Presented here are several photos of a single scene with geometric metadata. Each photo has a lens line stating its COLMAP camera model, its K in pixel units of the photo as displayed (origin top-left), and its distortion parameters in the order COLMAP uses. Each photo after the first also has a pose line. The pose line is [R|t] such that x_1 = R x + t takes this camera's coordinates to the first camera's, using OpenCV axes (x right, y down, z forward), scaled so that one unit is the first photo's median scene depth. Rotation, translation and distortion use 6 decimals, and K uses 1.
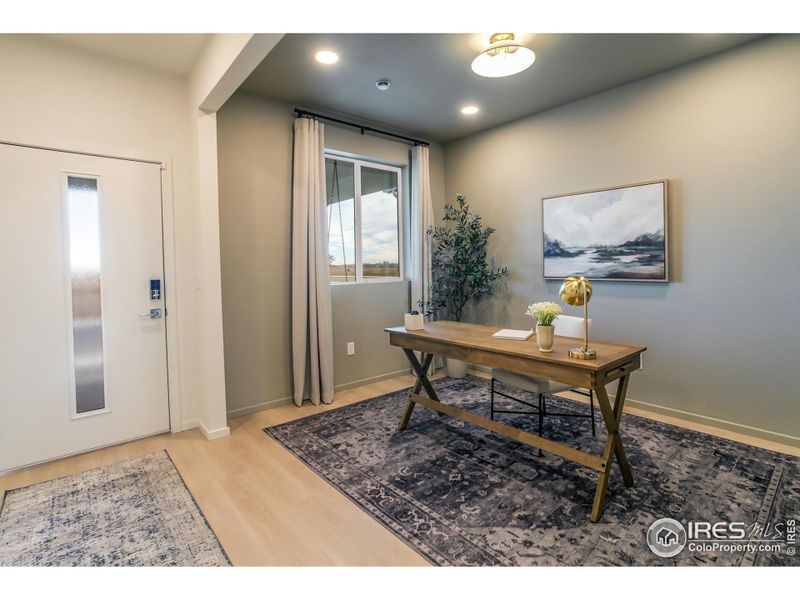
lens RADIAL K [[398.3, 0, 423.5], [0, 398.3, 272.4], [0, 0, 1]] dist [-0.049464, 0.024153]
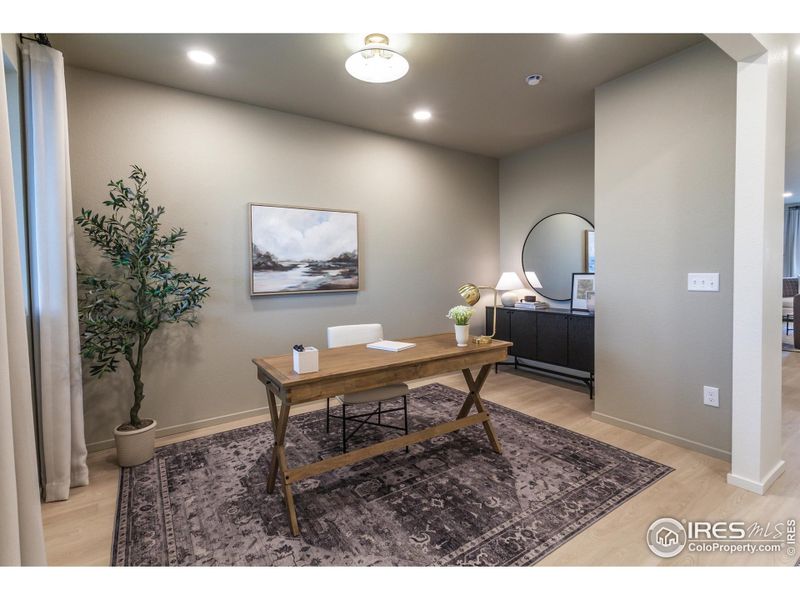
lens RADIAL K [[380.2, 0, 388.4], [0, 380.2, 282.9], [0, 0, 1]] dist [0.002098, 0.000245]
pose [[0.160687, -0.015281, 0.986887, -0.626431], [0.036982, 0.999271, 0.009452, -0.009567], [-0.986312, 0.034978, 0.161135, 0.727562]]
